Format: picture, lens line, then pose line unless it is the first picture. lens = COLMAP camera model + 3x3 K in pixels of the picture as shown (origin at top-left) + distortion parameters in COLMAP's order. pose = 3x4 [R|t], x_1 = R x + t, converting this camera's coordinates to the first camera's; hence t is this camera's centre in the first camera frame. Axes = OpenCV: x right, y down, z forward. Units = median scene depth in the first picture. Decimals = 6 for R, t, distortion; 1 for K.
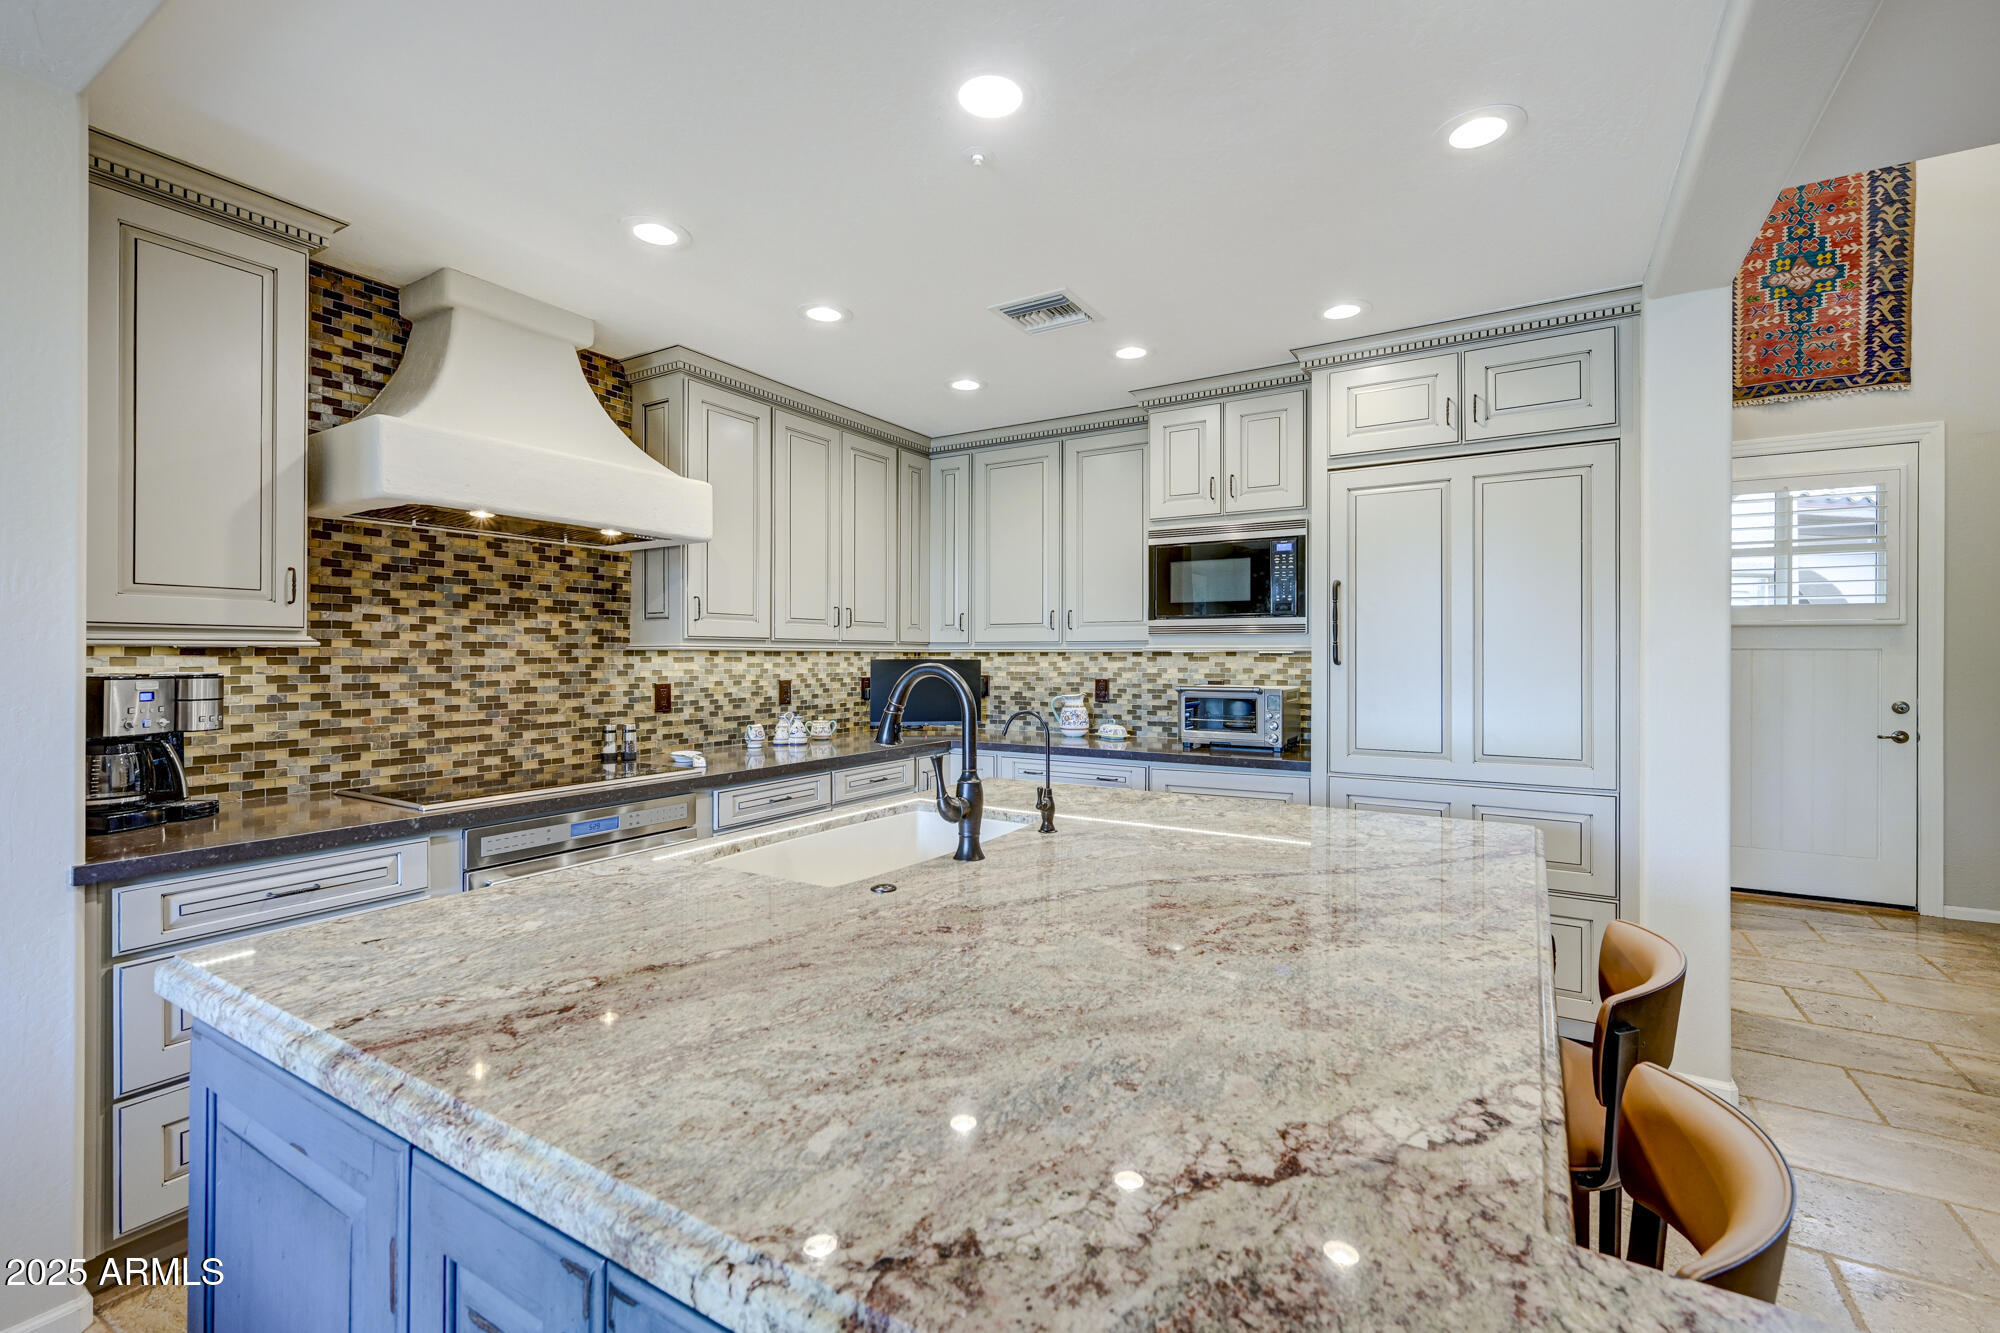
lens RADIAL K [[873.0, 0, 996.6], [0, 873.0, 655.9], [0, 0, 1]] dist [0.000168, 0.000187]
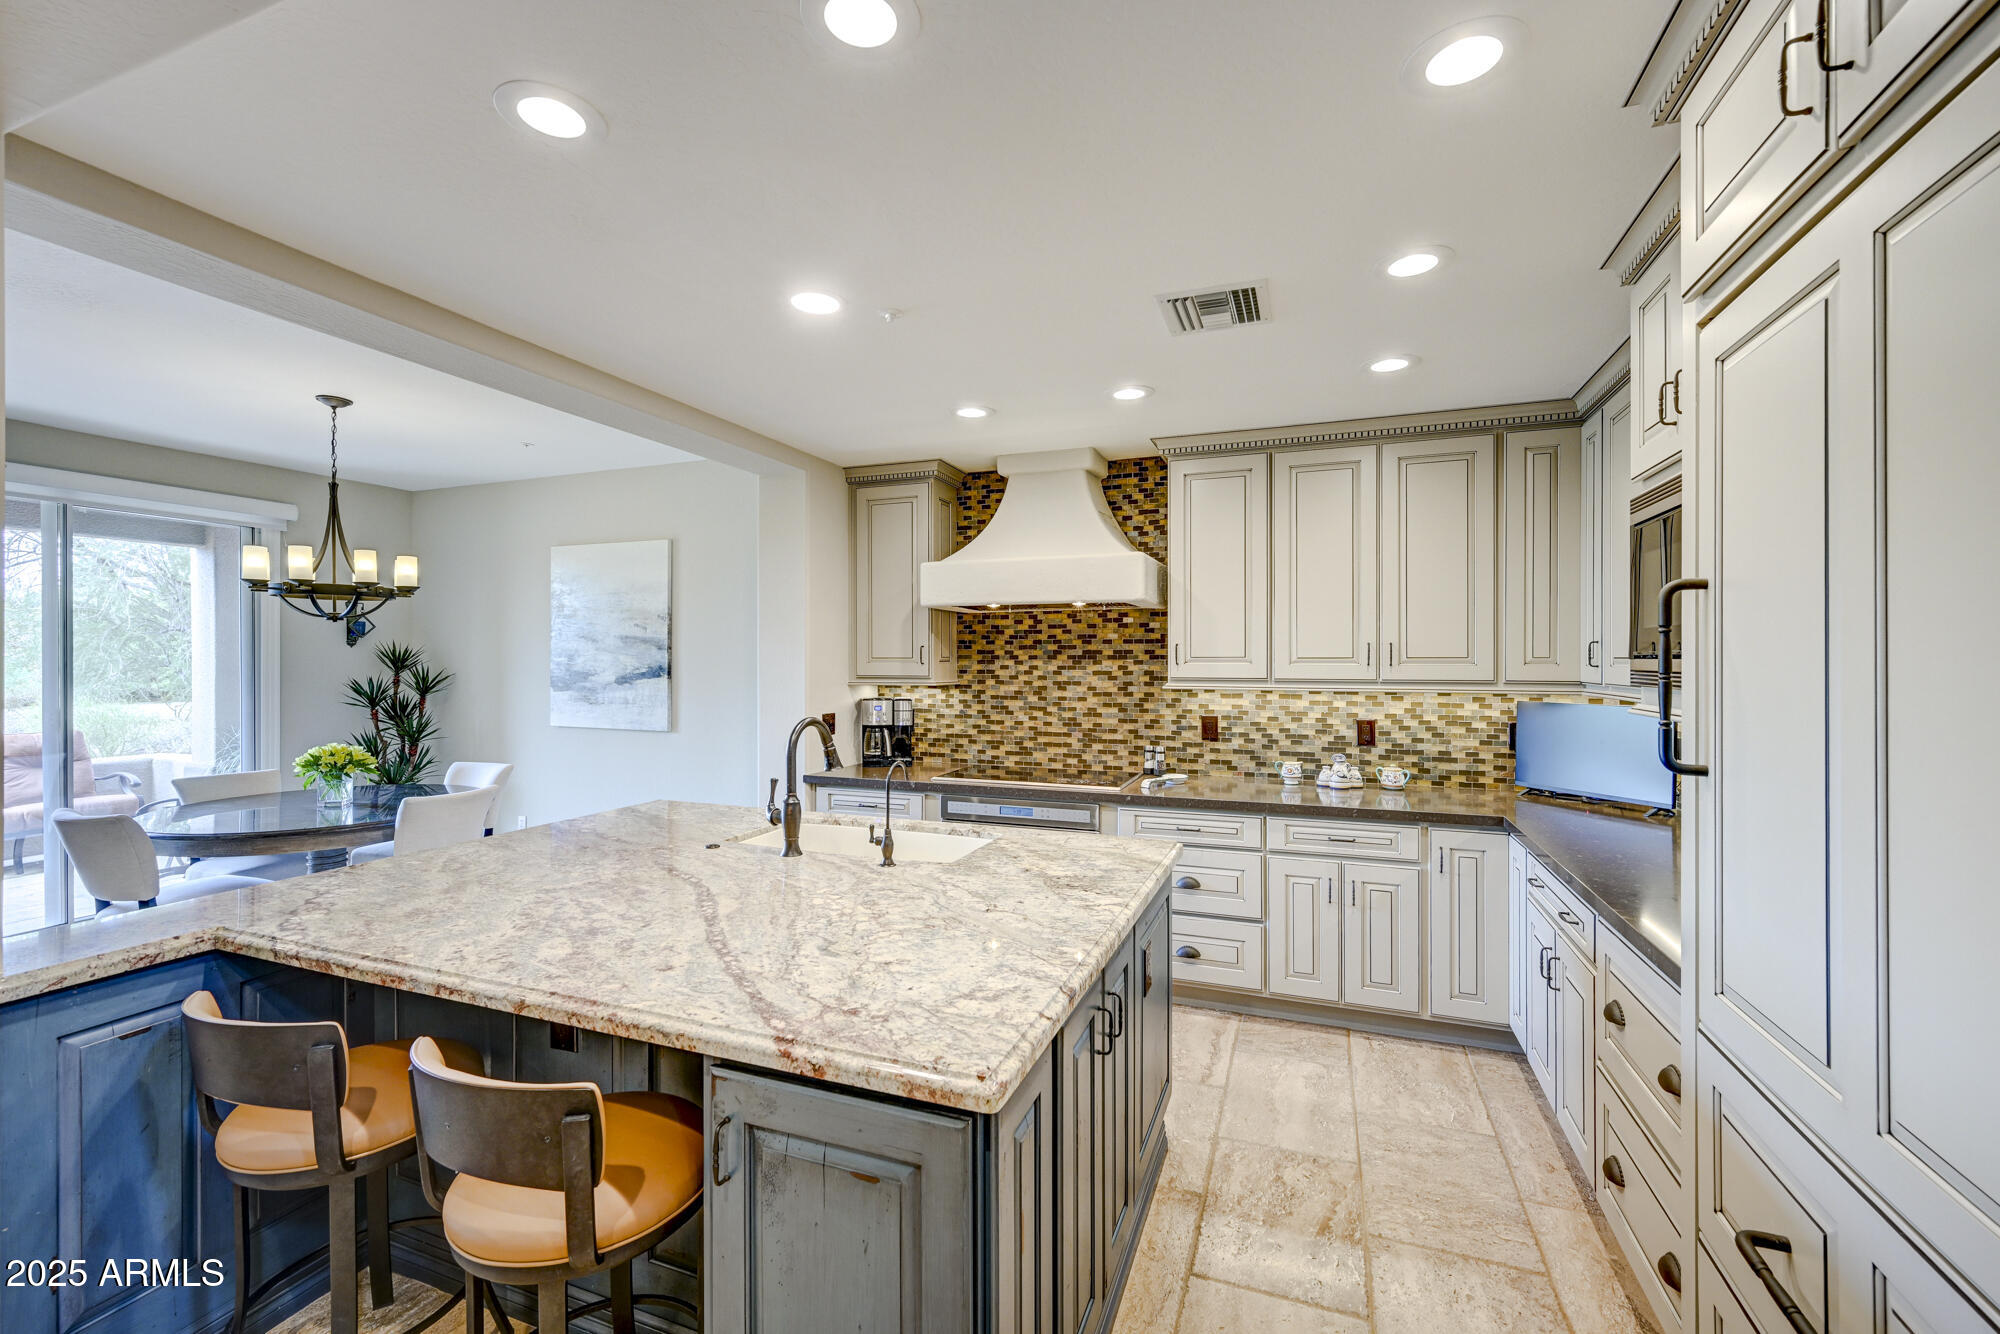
lens RADIAL K [[827.3, 0, 998.4], [0, 827.3, 661.0], [0, 0, 1]] dist [0.002030, 0.000143]
pose [[0.177012, -0.000453, -0.984209, 0.739970], [0.000432, 1.000000, -0.000383, -0.046696], [0.984209, -0.000357, 0.177012, 0.592307]]
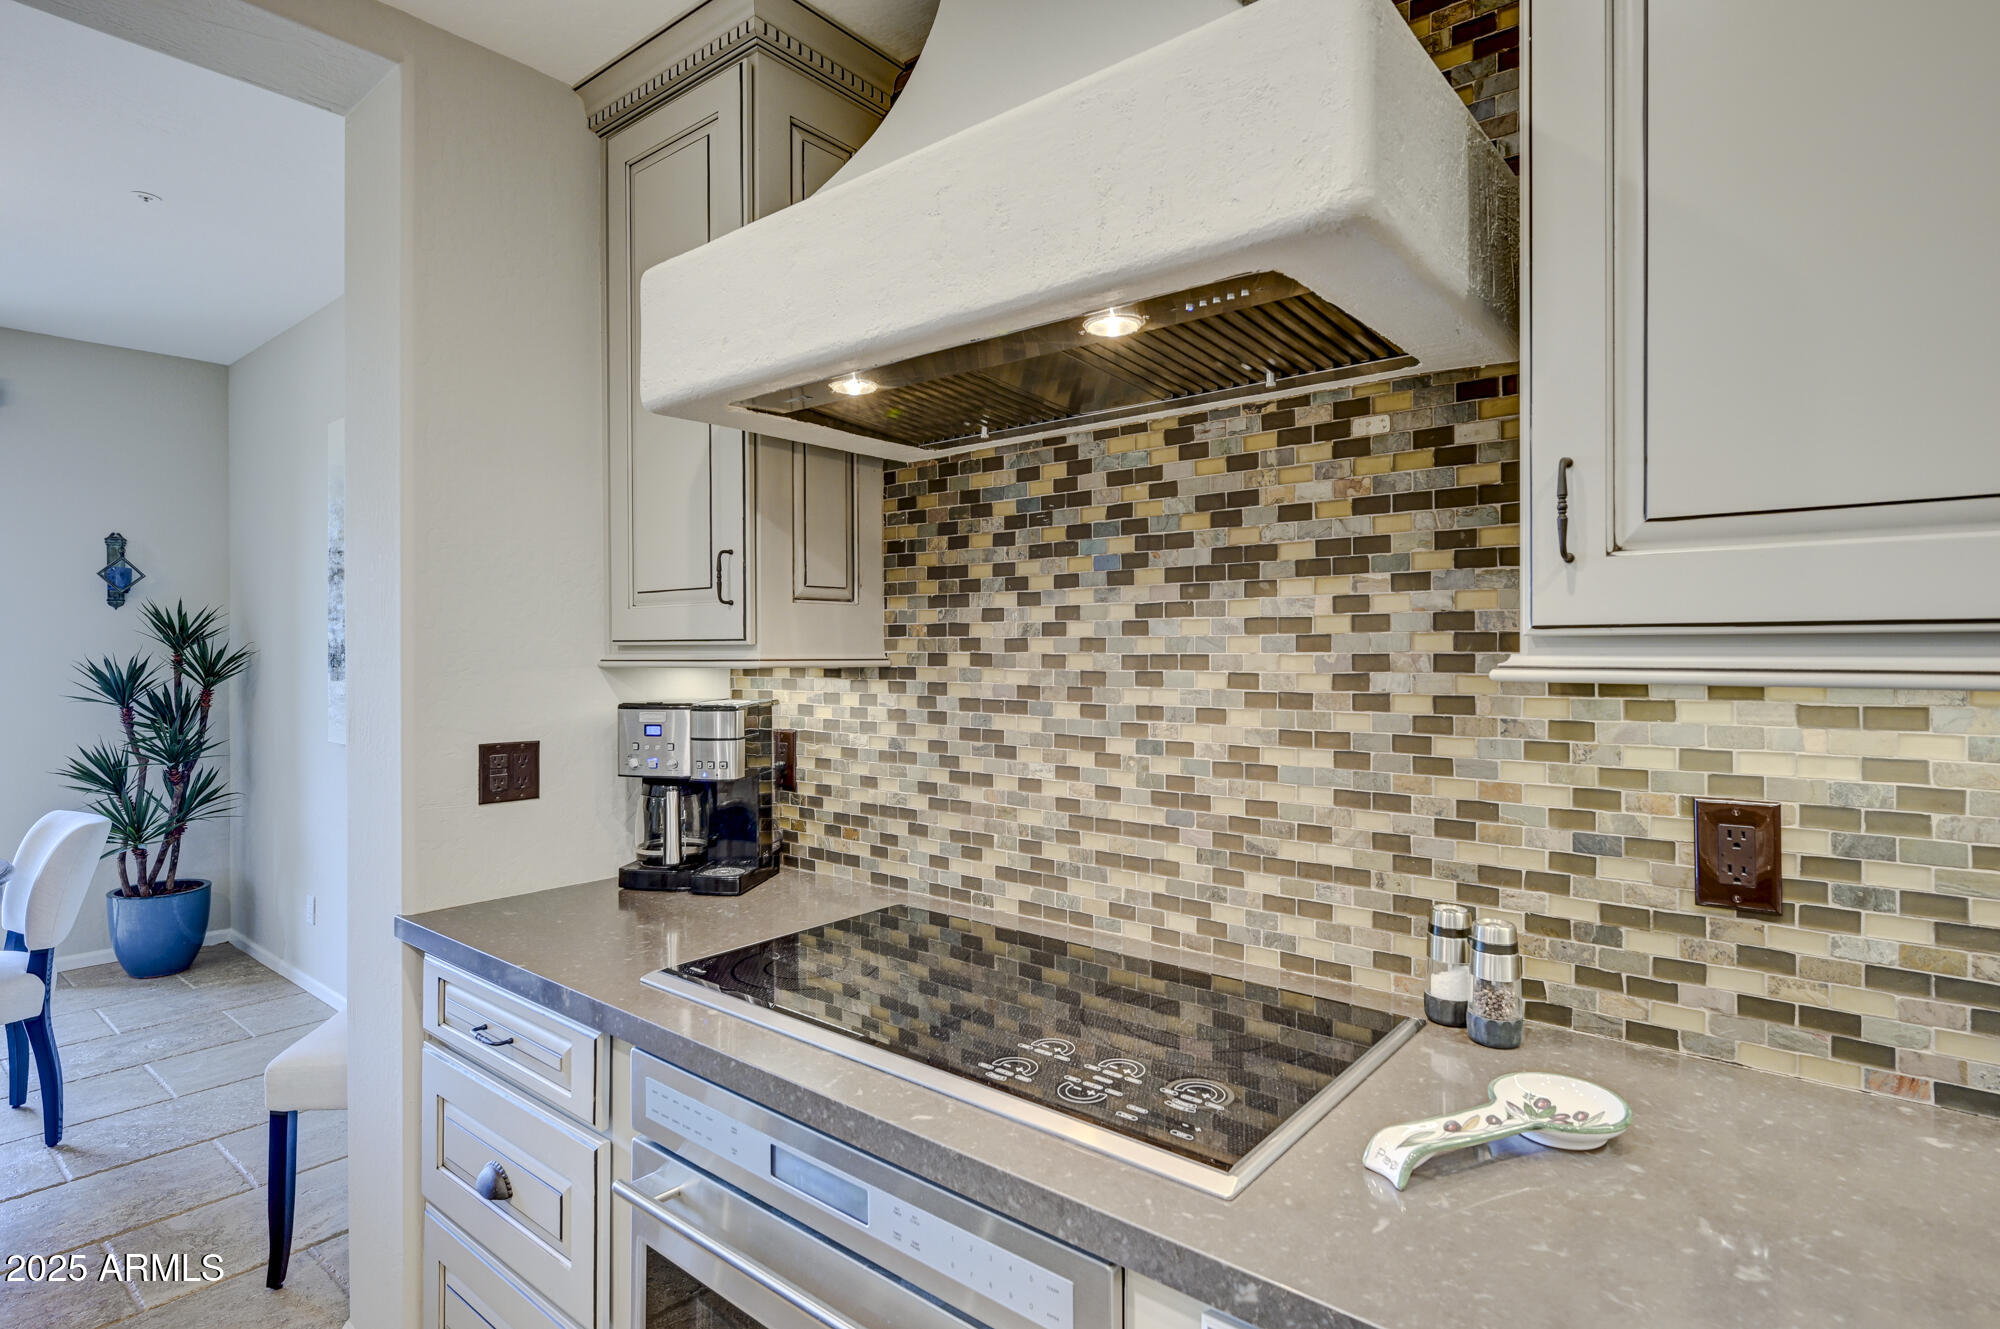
lens RADIAL K [[1022.6, 0, 991.7], [0, 1022.6, 652.9], [0, 0, 1]] dist [0.001261, 0.000082]
pose [[-0.143689, 0.001696, -0.989622, -0.047804], [0.002563, 0.999996, 0.001342, -0.016594], [0.989620, -0.002344, -0.143692, 0.924511]]
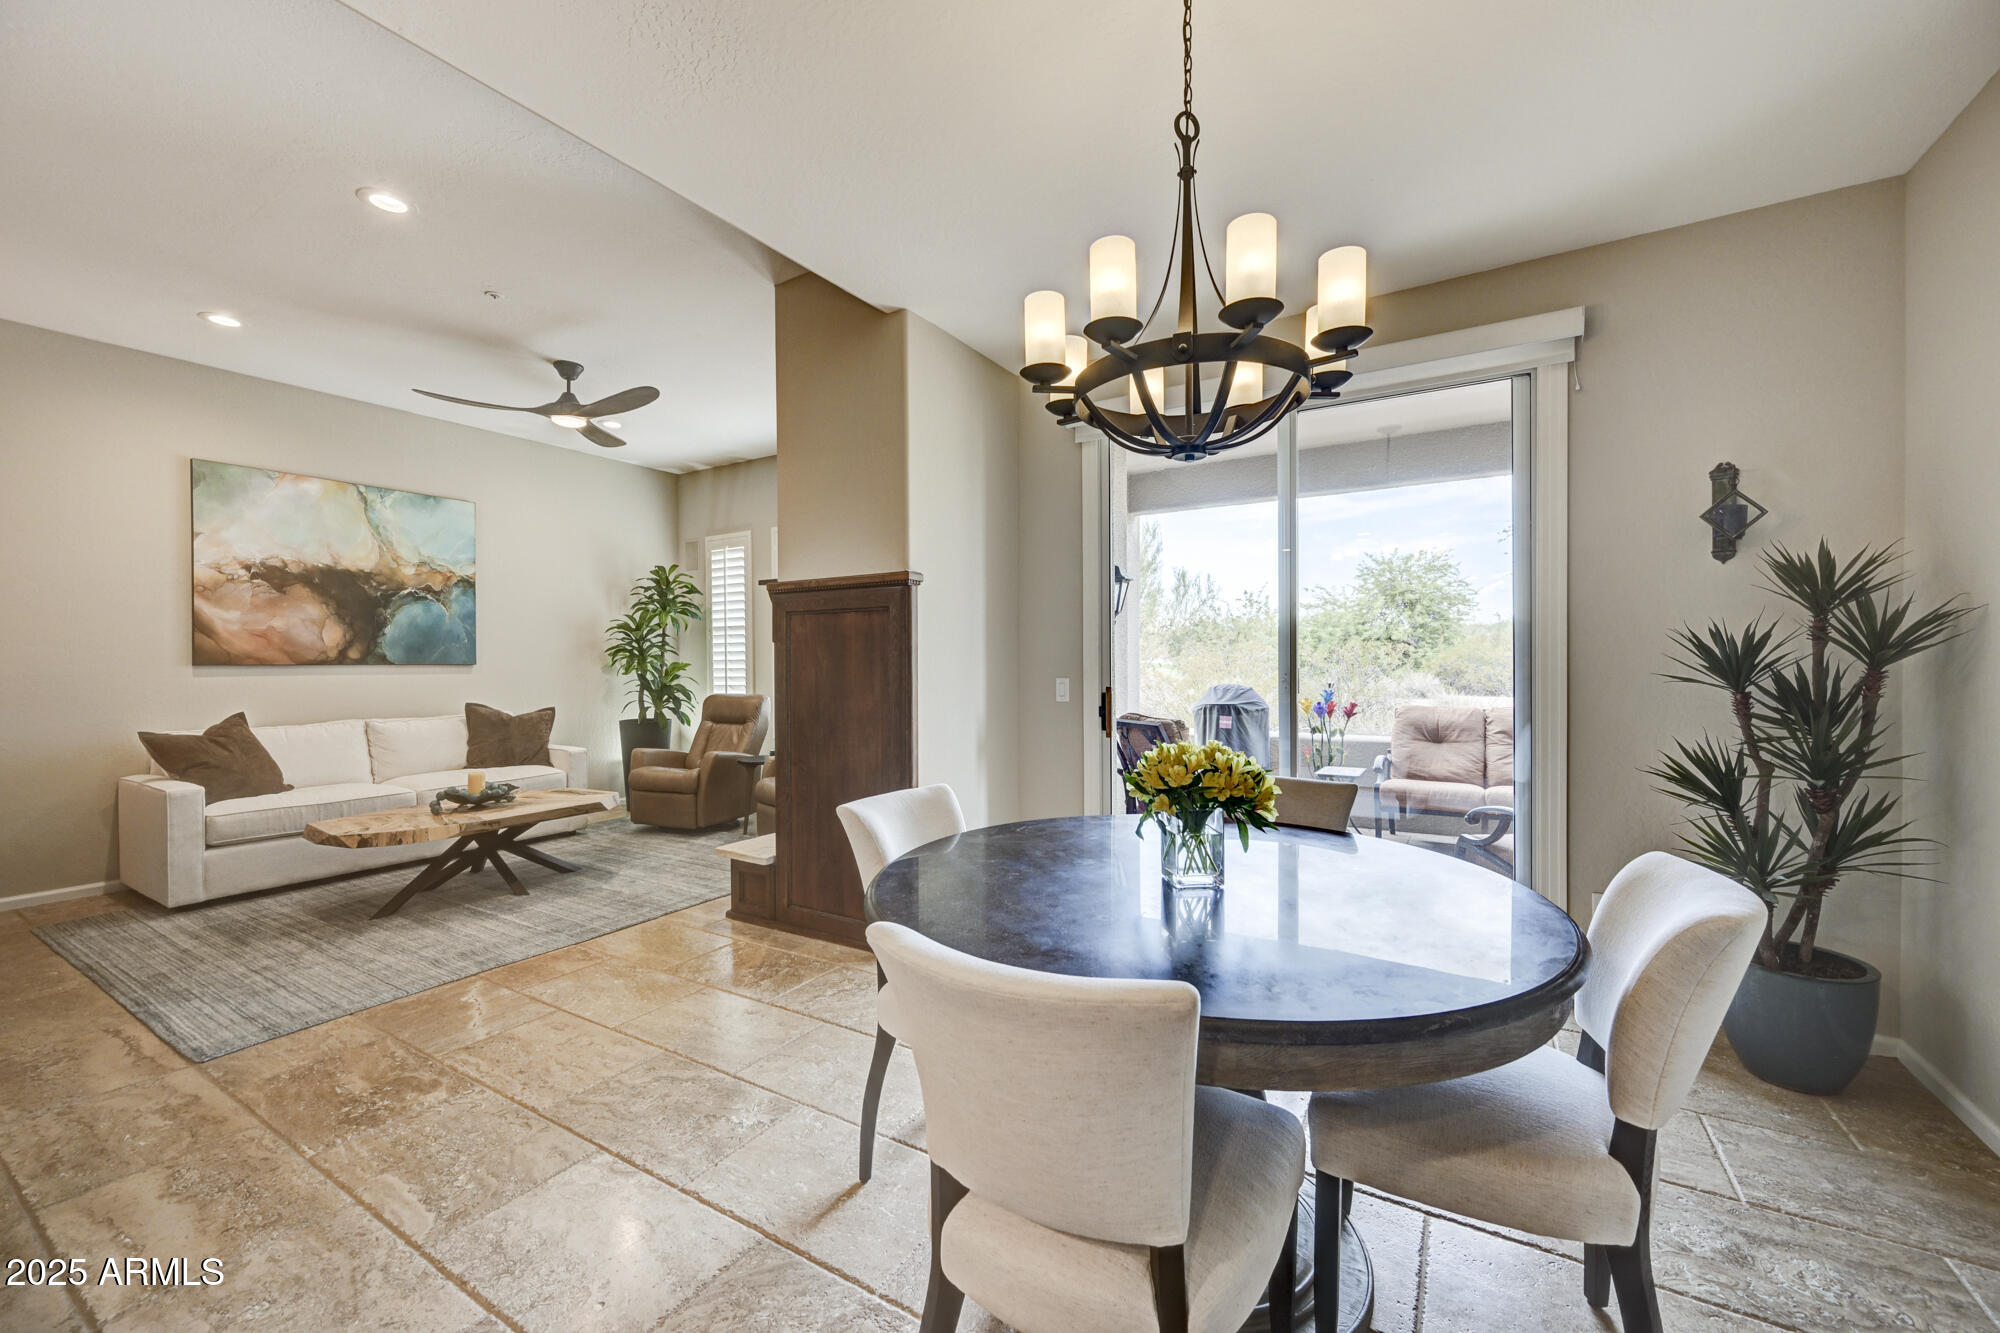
lens RADIAL K [[783.1, 0, 1000.0], [0, 783.1, 666.5], [0, 0, 1]] dist [-0.000857, 0.000034]
pose [[-0.999991, 0.002735, -0.003382, -0.507408], [0.002713, 0.999976, 0.006406, 0.022347], [0.003399, 0.006397, -0.999974, 0.347849]]
